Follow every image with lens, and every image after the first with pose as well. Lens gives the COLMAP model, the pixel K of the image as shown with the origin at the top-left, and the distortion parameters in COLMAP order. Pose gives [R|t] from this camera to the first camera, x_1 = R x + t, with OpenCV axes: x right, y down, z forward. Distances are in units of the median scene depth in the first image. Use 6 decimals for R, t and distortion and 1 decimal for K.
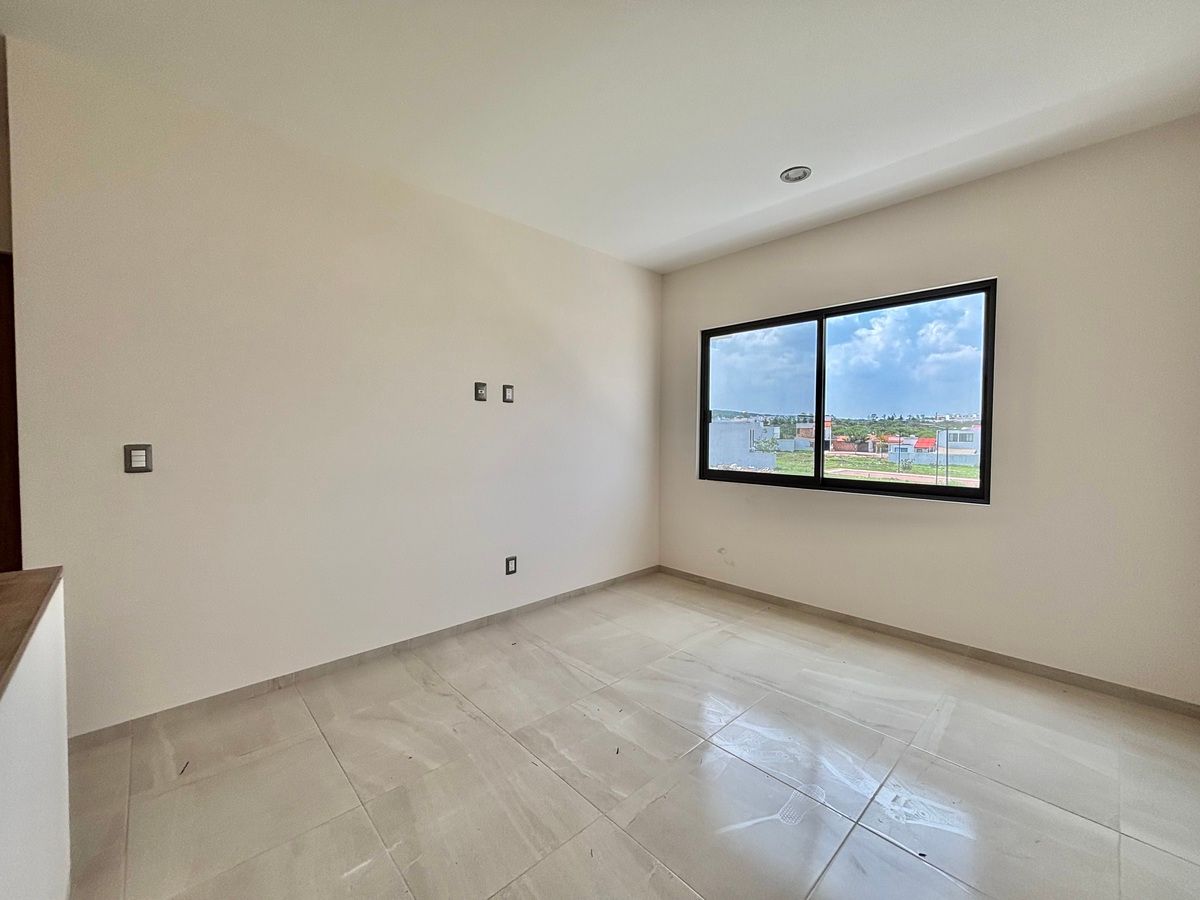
lens RADIAL K [[477.9, 0, 600.0], [0, 477.9, 450.0], [0, 0, 1]] dist [0.020646, 0.000001]
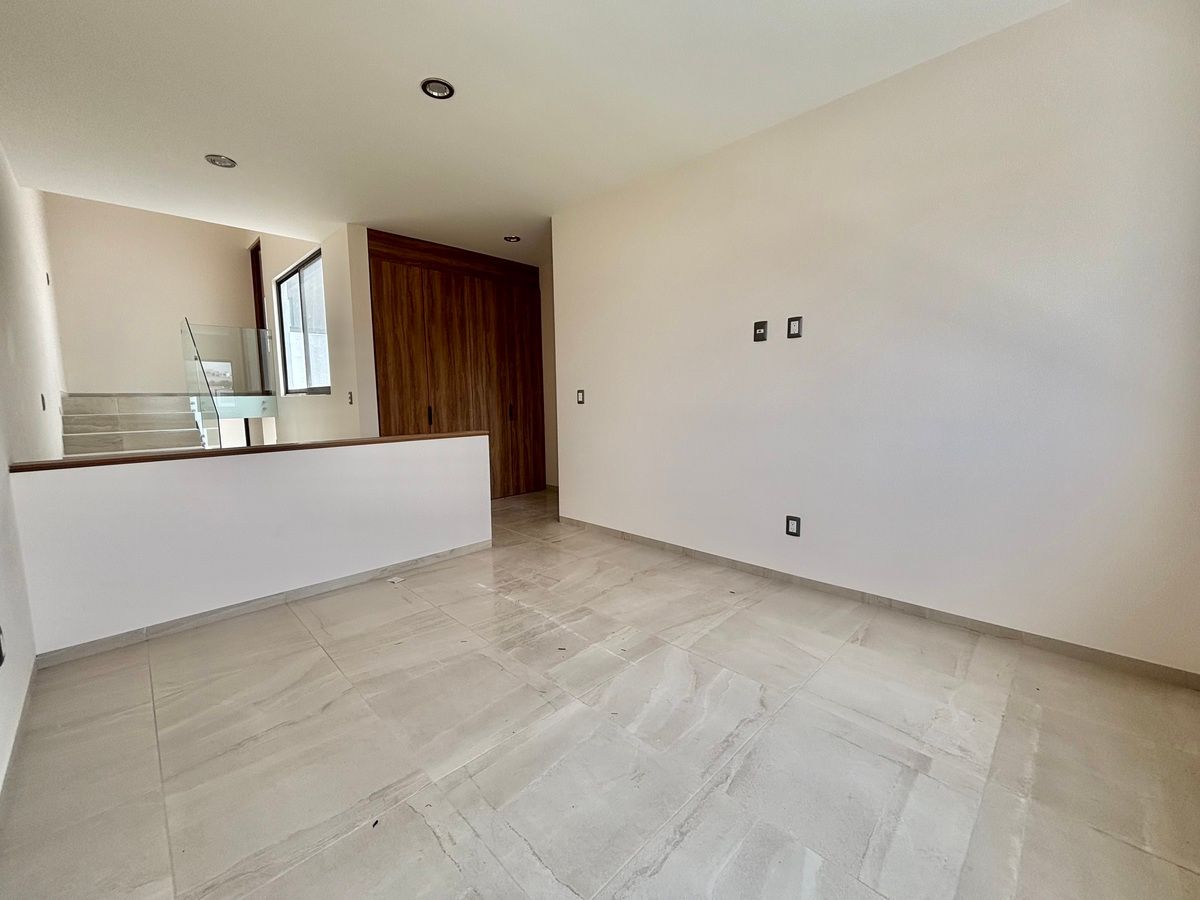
lens RADIAL K [[486.2, 0, 600.0], [0, 486.2, 450.0], [0, 0, 1]] dist [-0.000049, -0.000035]
pose [[0.027267, 0.101270, -0.994485, 0.764246], [-0.018439, 0.994737, 0.100791, 0.021929], [0.999458, 0.015589, 0.028991, 0.697893]]
